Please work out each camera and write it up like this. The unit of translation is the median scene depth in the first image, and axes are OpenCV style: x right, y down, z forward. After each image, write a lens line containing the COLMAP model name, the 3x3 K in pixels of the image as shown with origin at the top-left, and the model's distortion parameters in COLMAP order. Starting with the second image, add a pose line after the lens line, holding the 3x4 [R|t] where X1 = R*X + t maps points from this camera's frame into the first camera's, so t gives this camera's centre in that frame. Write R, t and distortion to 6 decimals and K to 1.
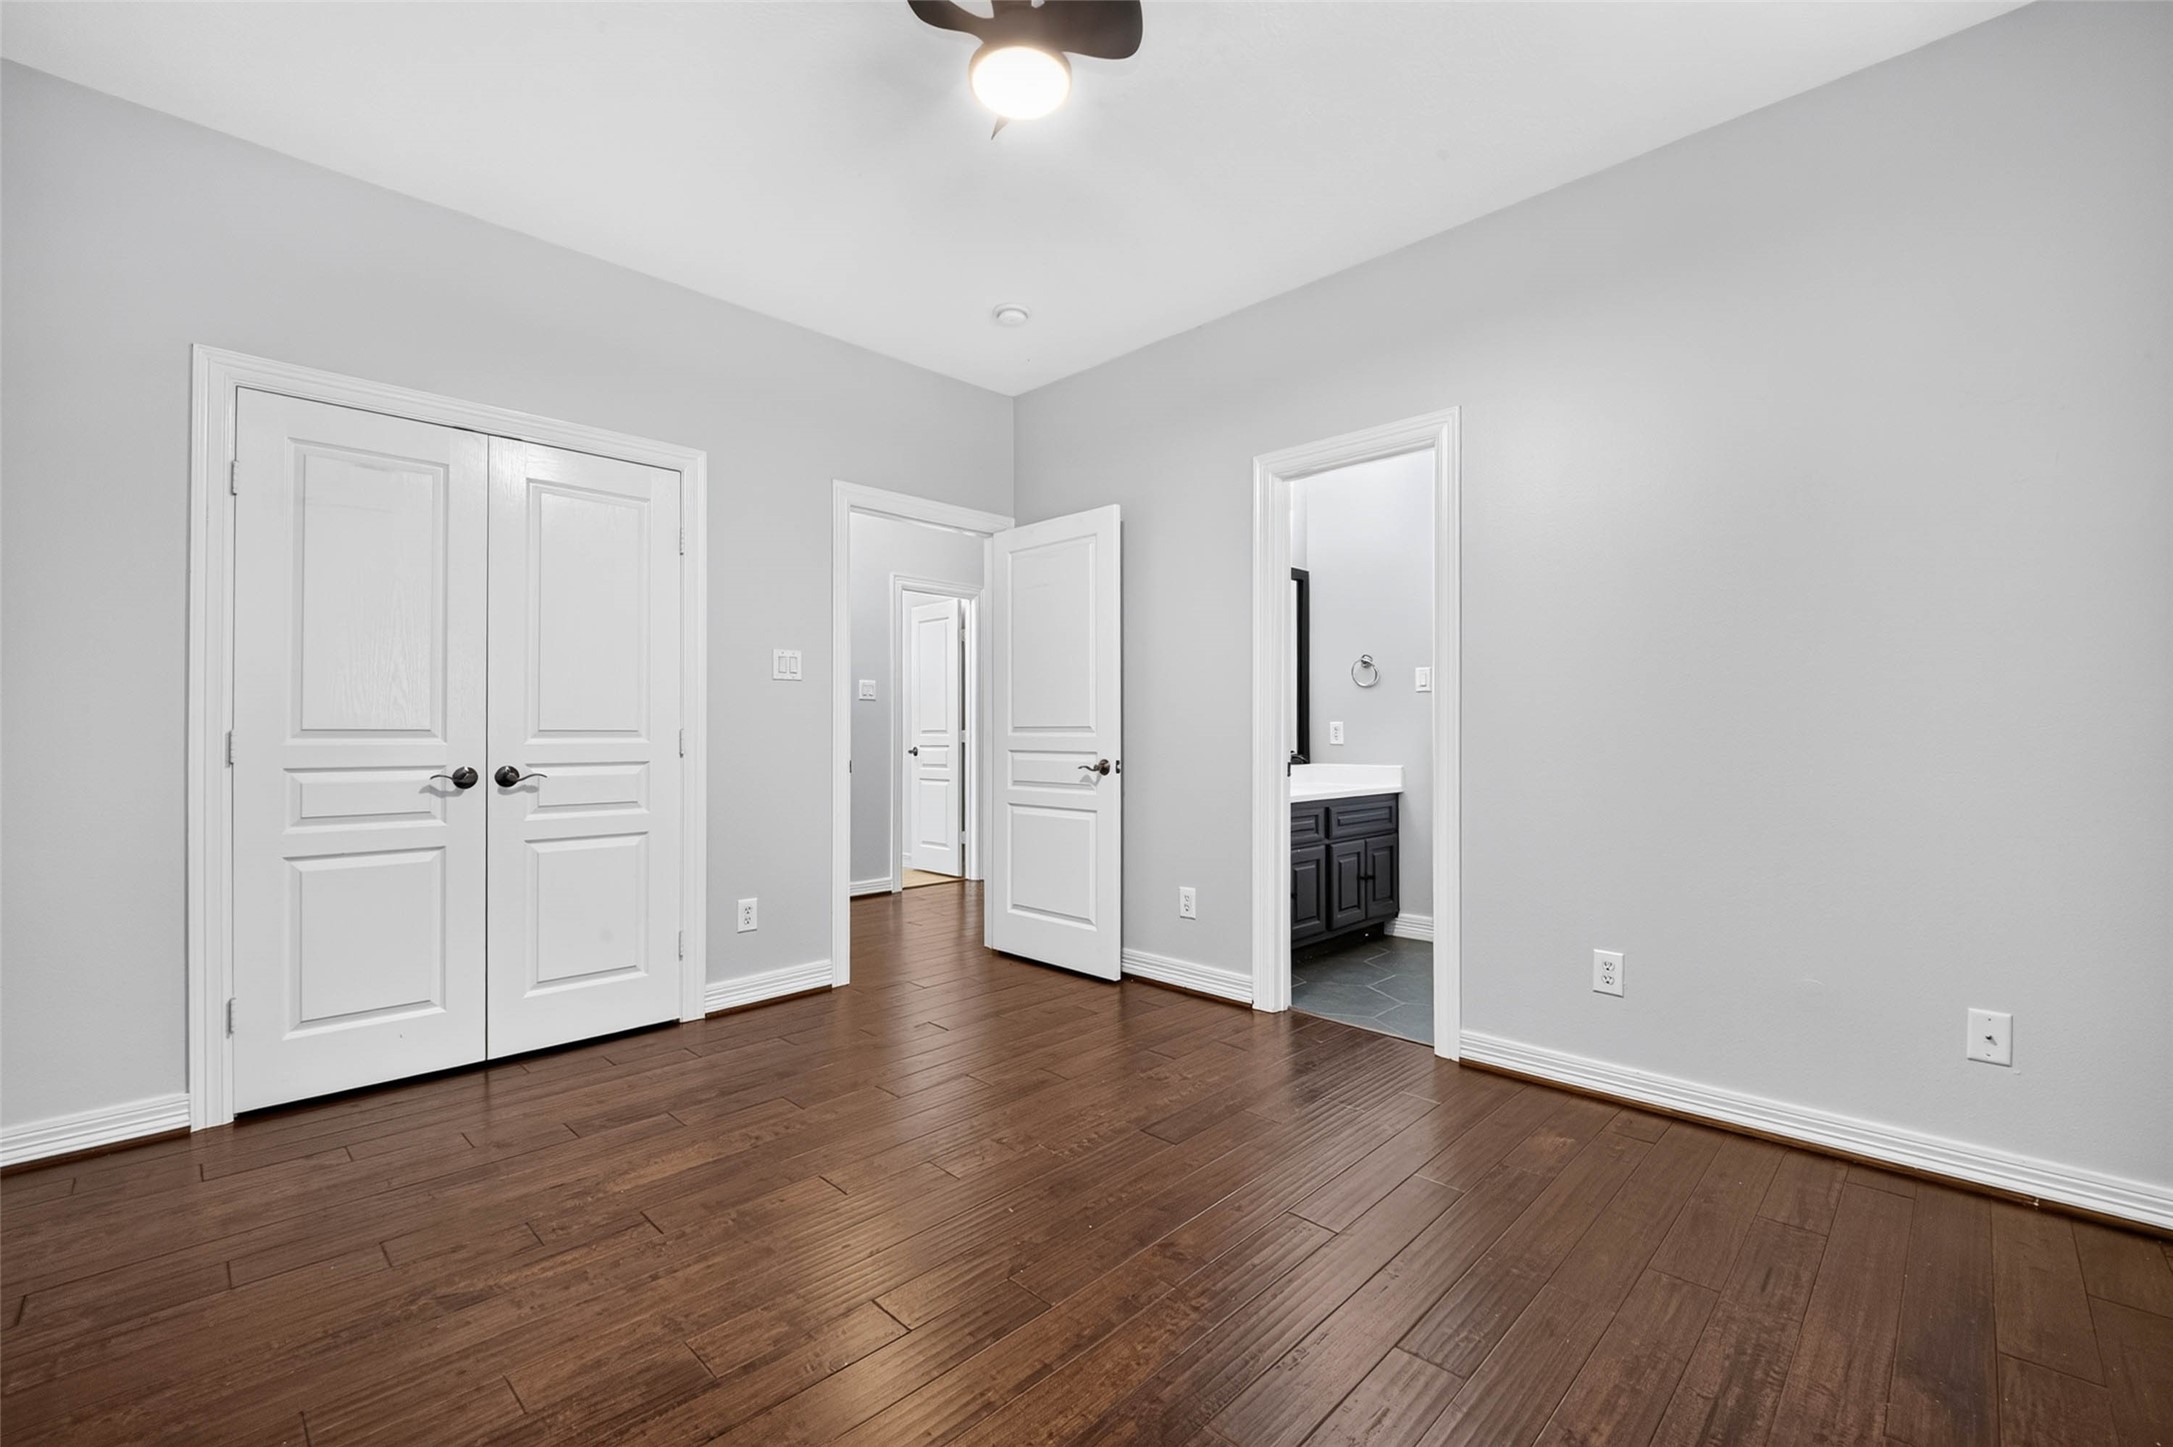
lens RADIAL K [[947.1, 0, 1083.0], [0, 947.1, 726.2], [0, 0, 1]] dist [-0.001823, -0.000975]
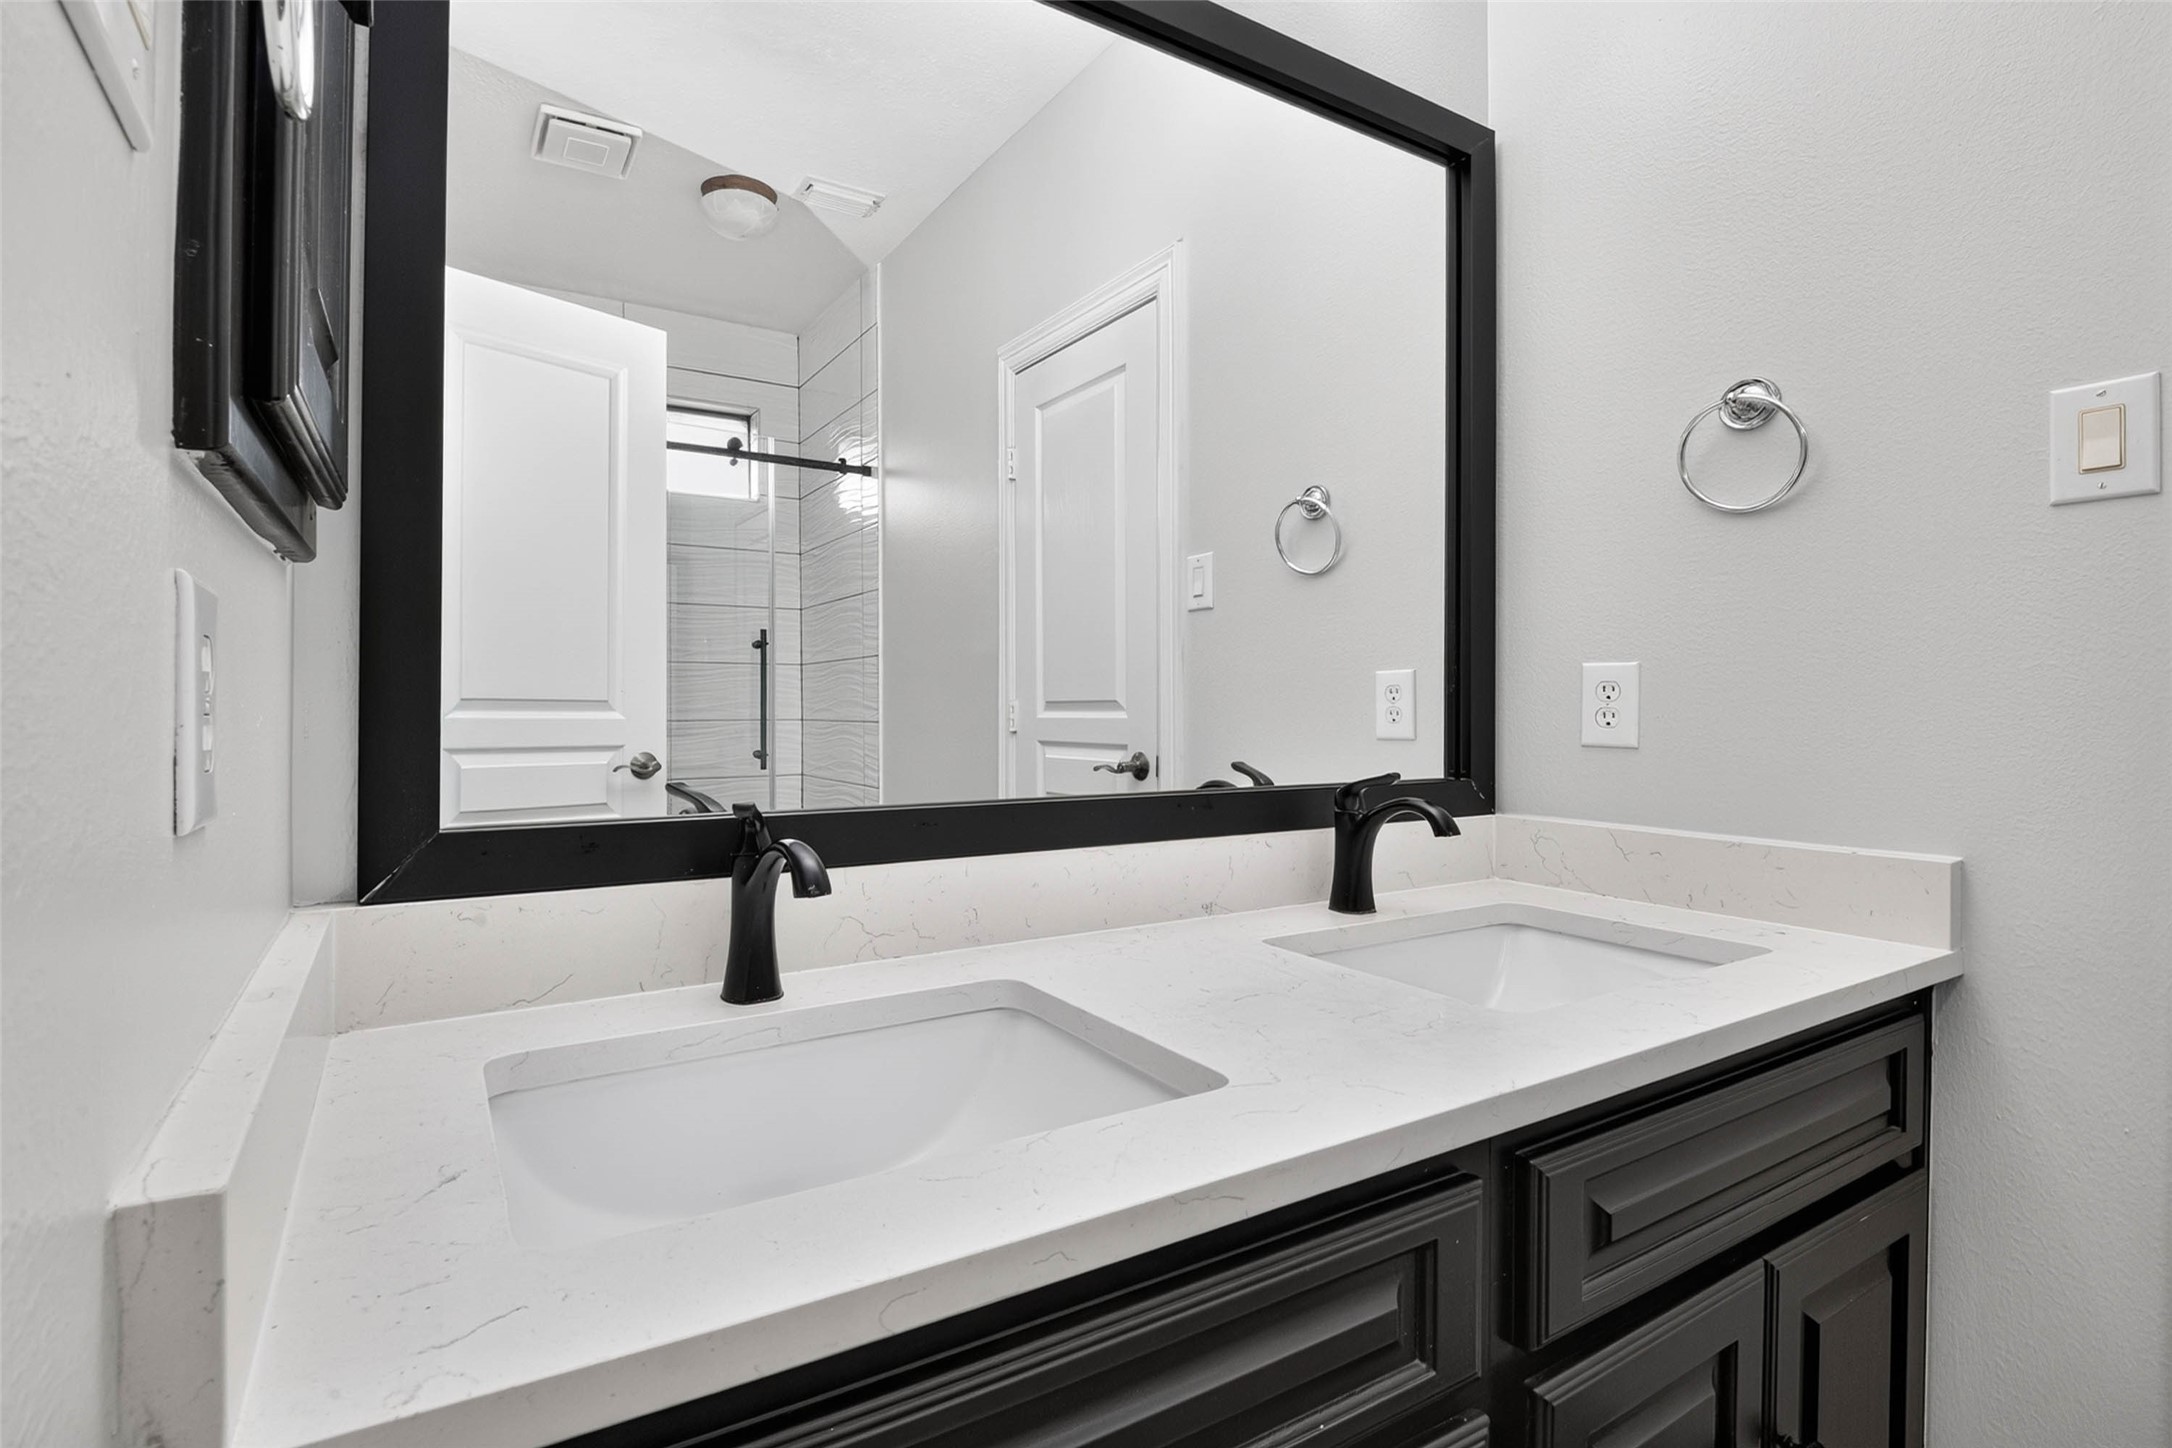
lens RADIAL K [[946.6, 0, 1082.5], [0, 946.6, 726.7], [0, 0, 1]] dist [-0.001823, -0.000975]
pose [[0.966871, 0.020127, -0.254472, 0.196197], [-0.016731, 0.999740, 0.015503, 0.012616], [0.254718, -0.010731, 0.966956, 0.718627]]
